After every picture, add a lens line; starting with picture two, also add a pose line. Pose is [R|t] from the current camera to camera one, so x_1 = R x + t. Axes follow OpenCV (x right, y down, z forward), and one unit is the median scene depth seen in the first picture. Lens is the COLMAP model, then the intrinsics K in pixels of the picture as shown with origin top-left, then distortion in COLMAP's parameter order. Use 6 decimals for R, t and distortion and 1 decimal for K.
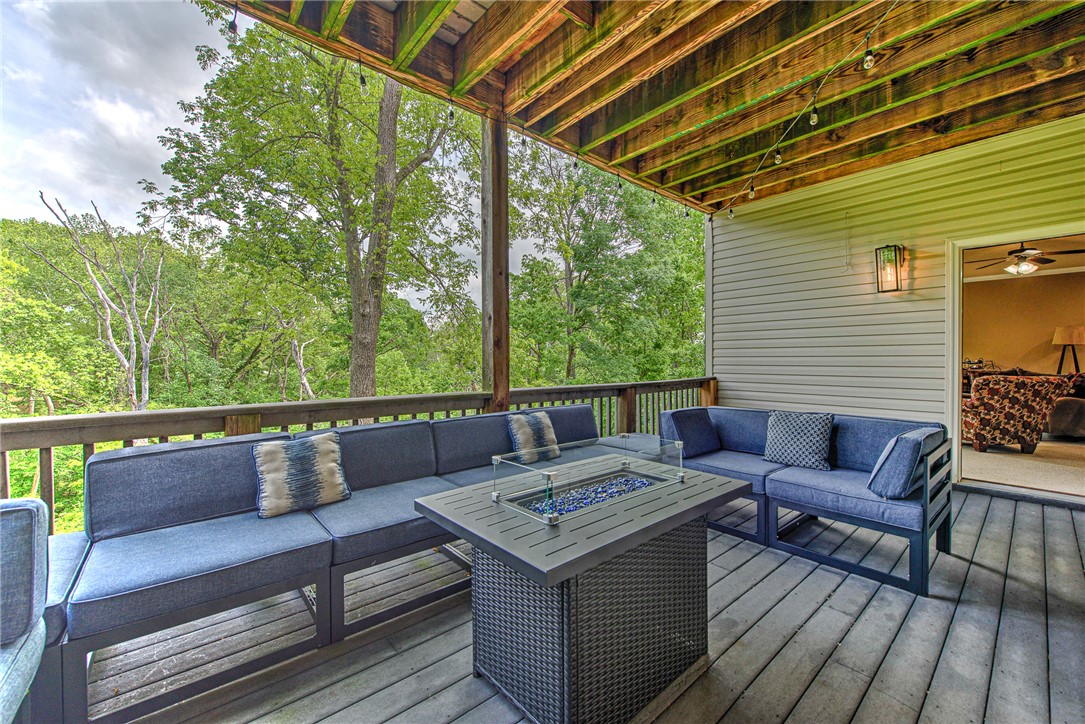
lens RADIAL K [[431.8, 0, 547.0], [0, 431.8, 363.5], [0, 0, 1]] dist [0.000202, -0.000011]
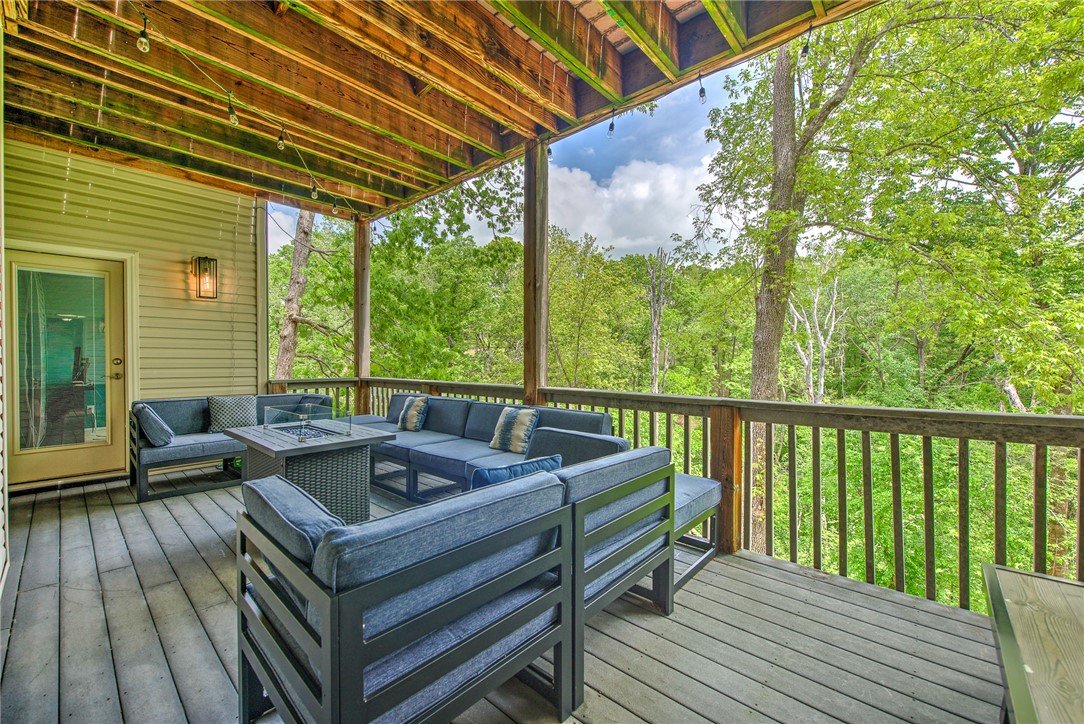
lens RADIAL K [[431.4, 0, 546.5], [0, 431.4, 363.5], [0, 0, 1]] dist [0.000202, -0.000011]
pose [[0.117813, 0.009931, -0.992986, 0.675073], [-0.009344, 0.999917, 0.008892, -0.006625], [0.992992, 0.008231, 0.117896, 0.591178]]
